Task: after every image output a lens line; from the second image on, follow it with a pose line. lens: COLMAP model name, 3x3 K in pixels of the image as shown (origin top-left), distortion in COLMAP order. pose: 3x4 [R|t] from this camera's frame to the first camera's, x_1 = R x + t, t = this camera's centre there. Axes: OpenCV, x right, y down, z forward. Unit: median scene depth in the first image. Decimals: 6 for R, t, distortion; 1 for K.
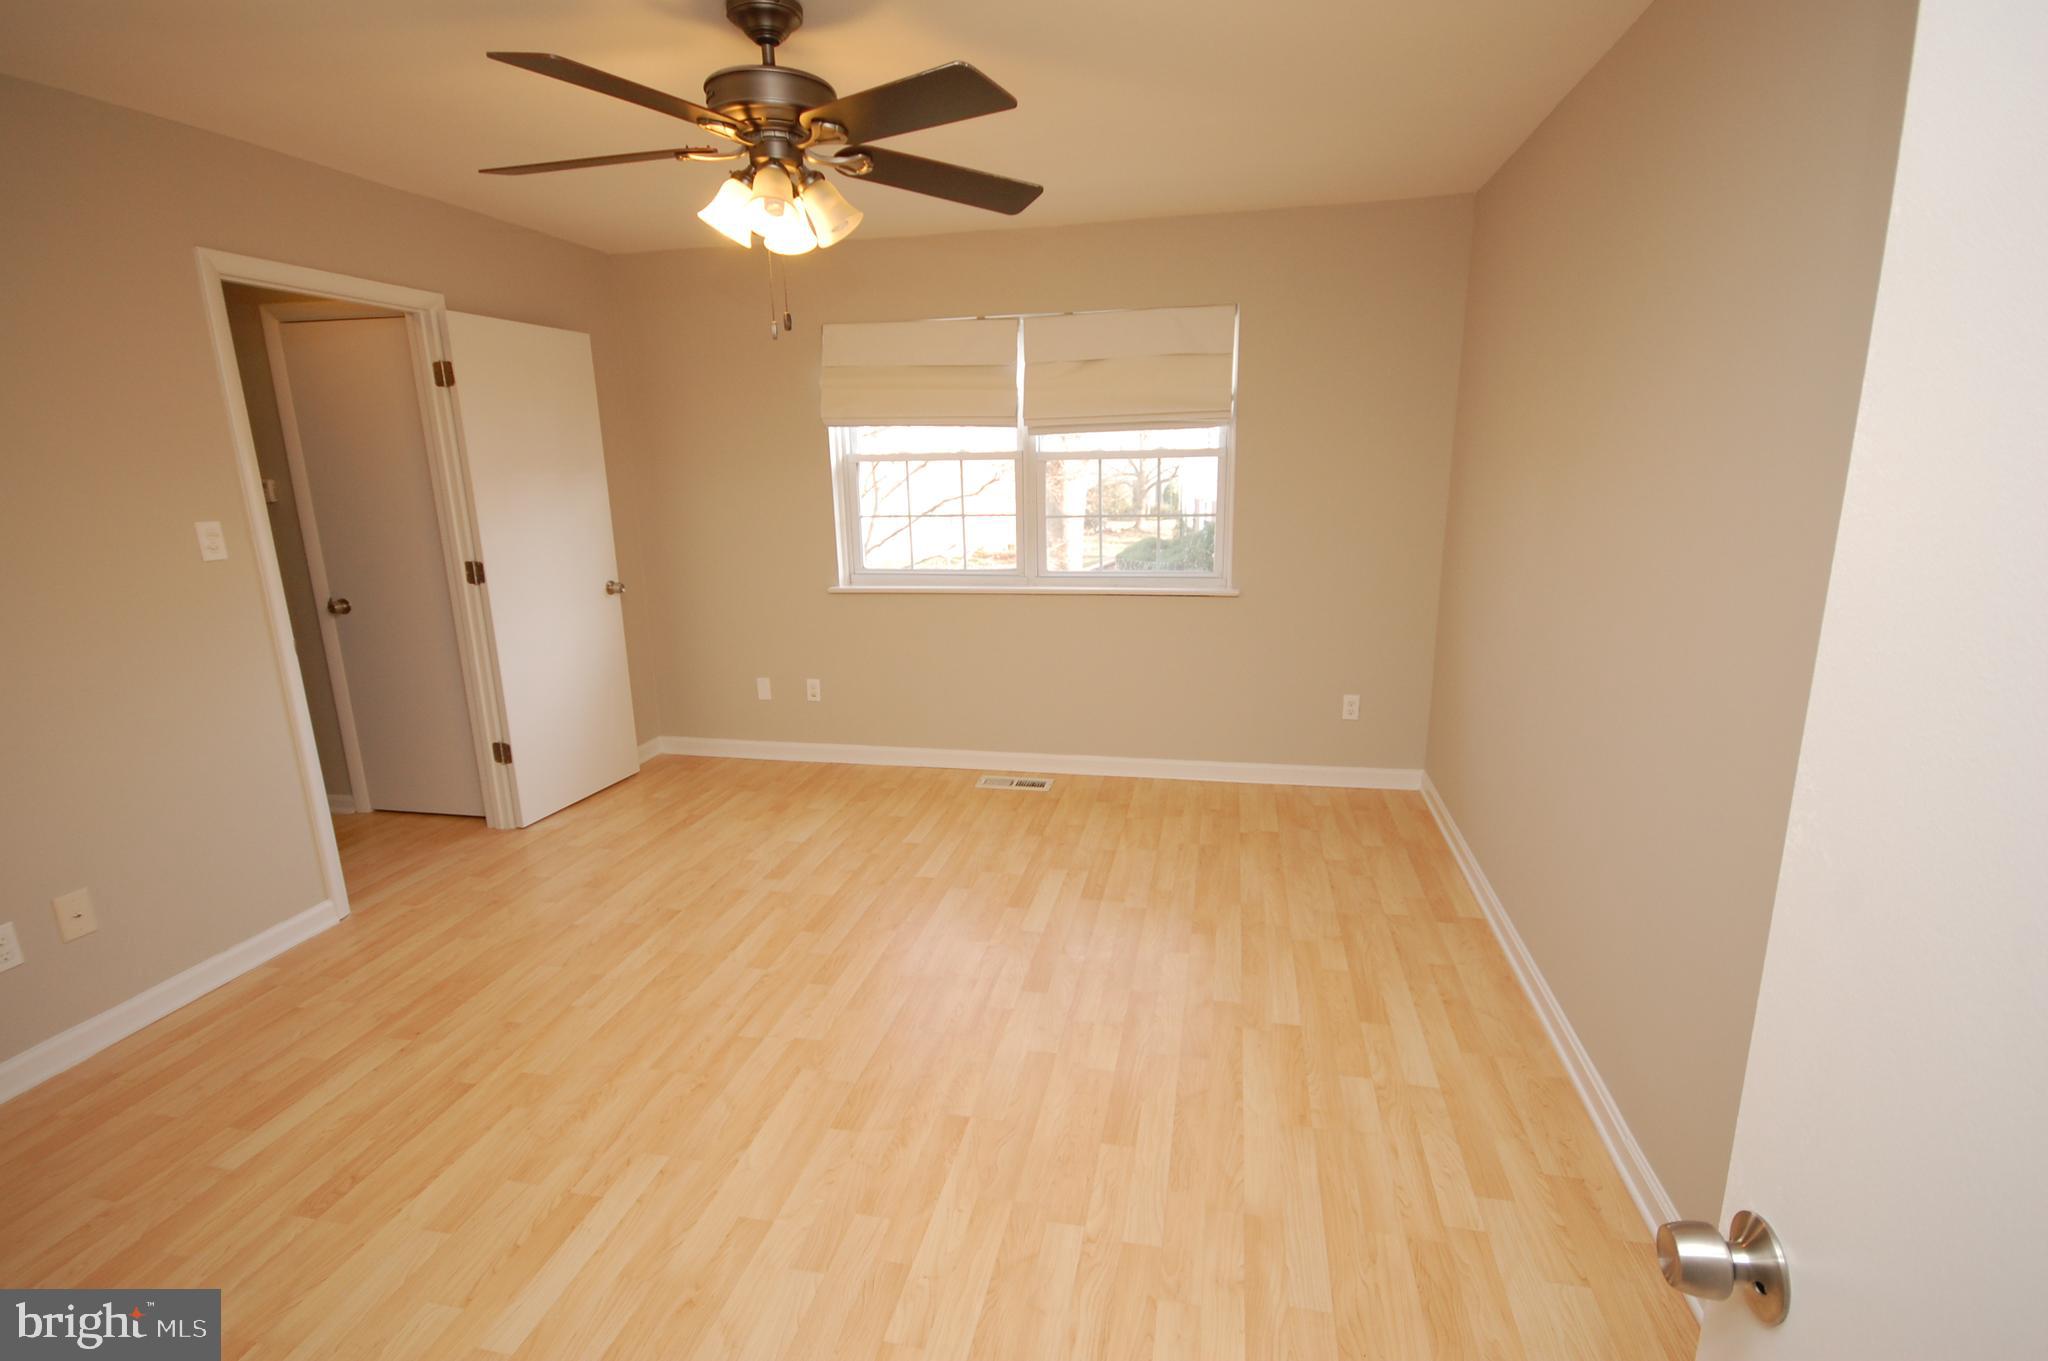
lens RADIAL K [[1000.3, 0, 1011.7], [0, 1000.3, 703.0], [0, 0, 1]] dist [-0.001342, 0.000533]
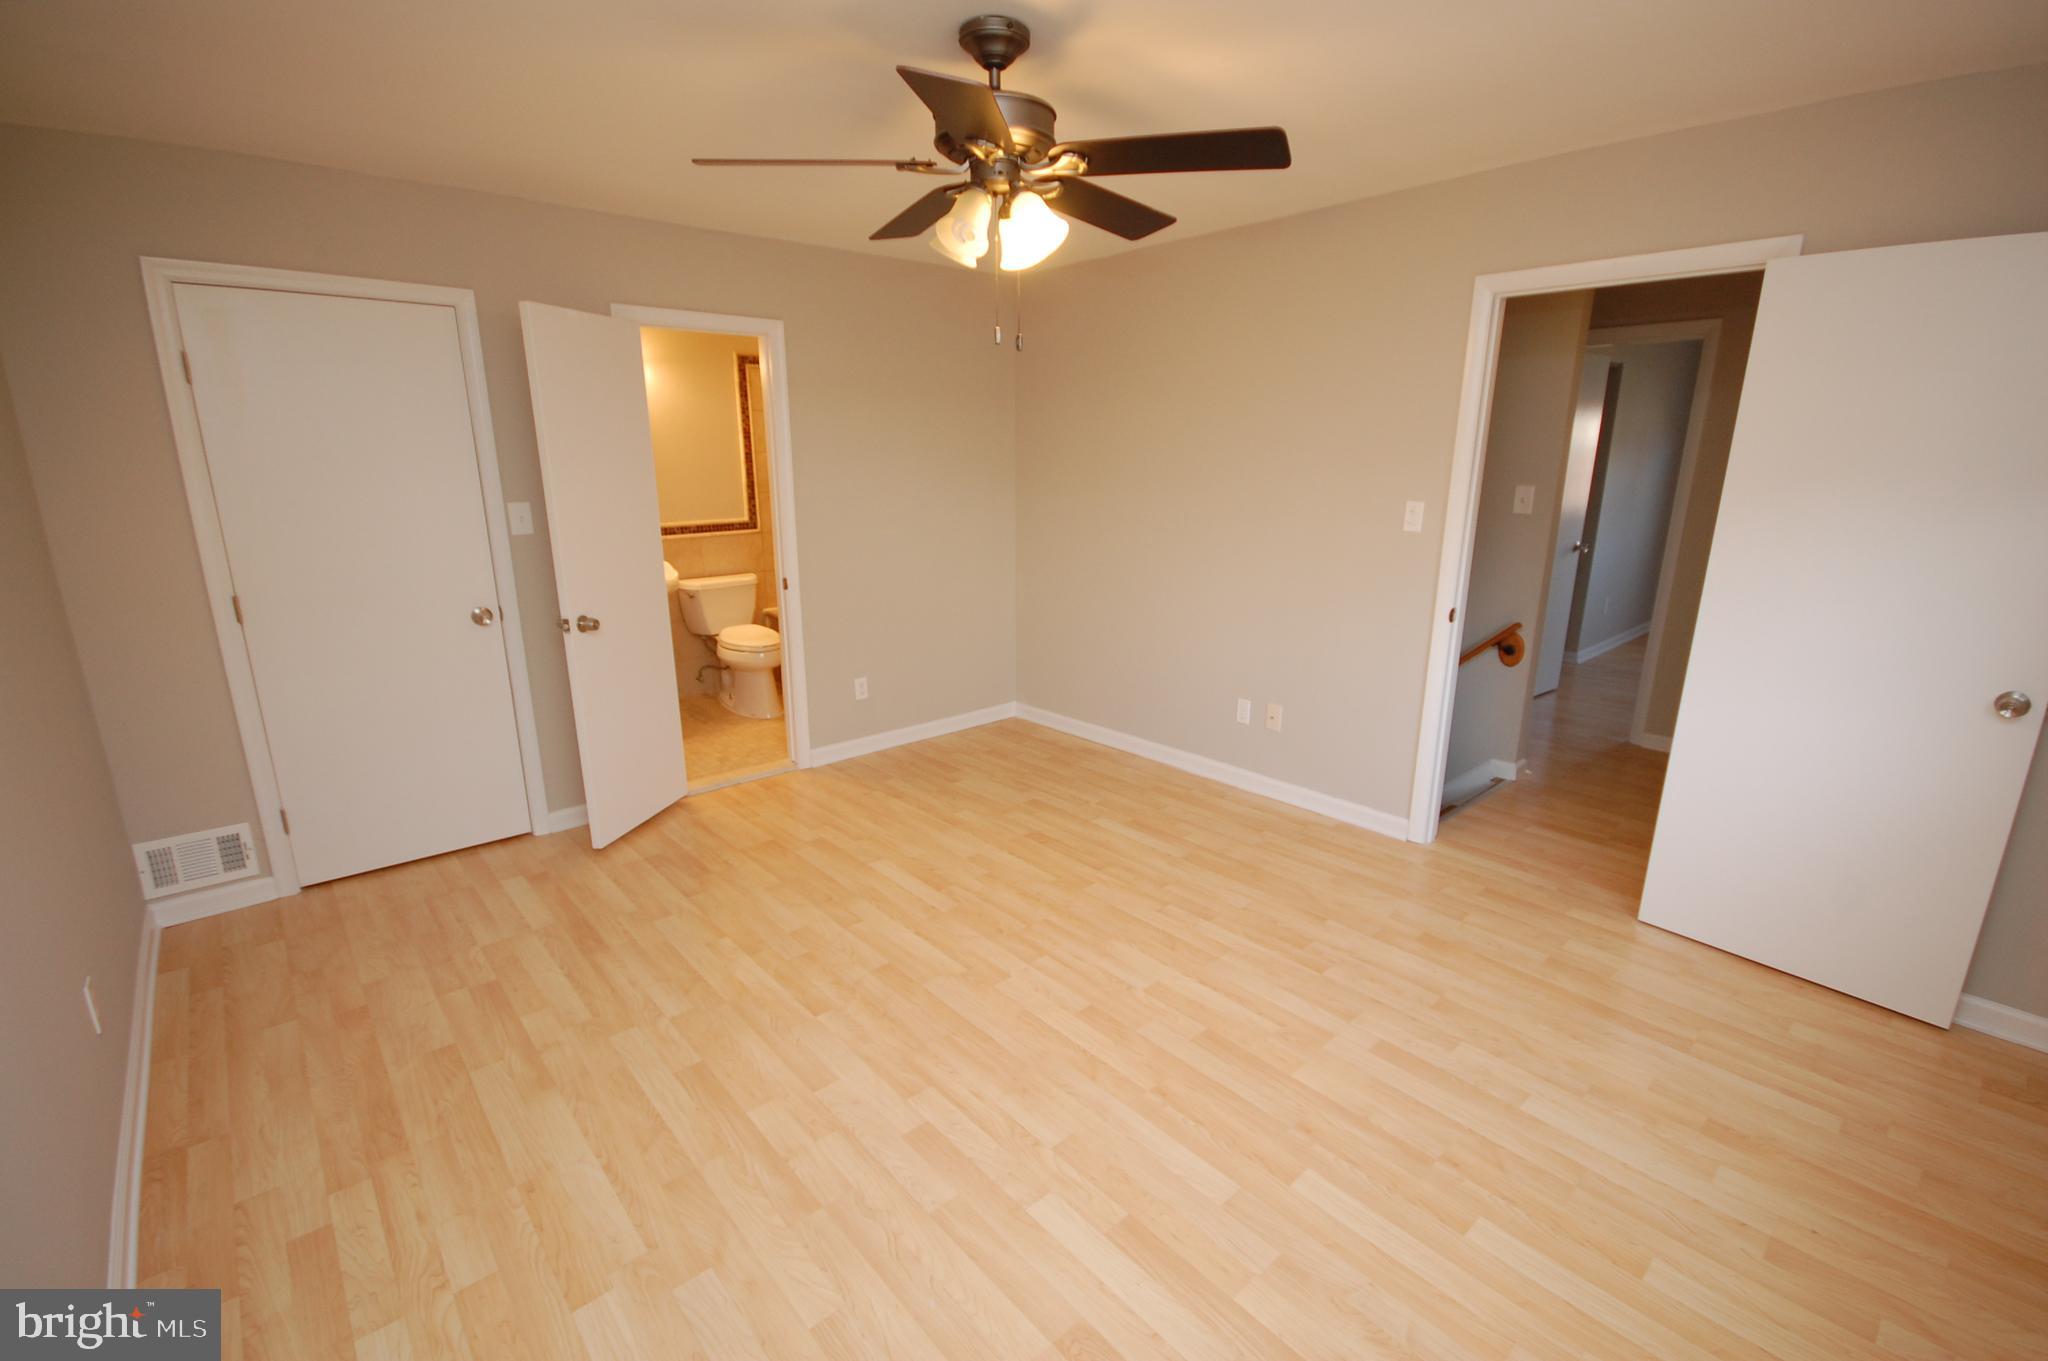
lens RADIAL K [[897.7, 0, 1034.8], [0, 897.7, 685.1], [0, 0, 1]] dist [-0.000150, -0.005256]
pose [[-0.591092, 0.222486, -0.775313, 0.477854], [-0.185899, 0.897753, 0.399350, -0.368530], [0.784889, 0.380182, -0.489295, 1.374899]]
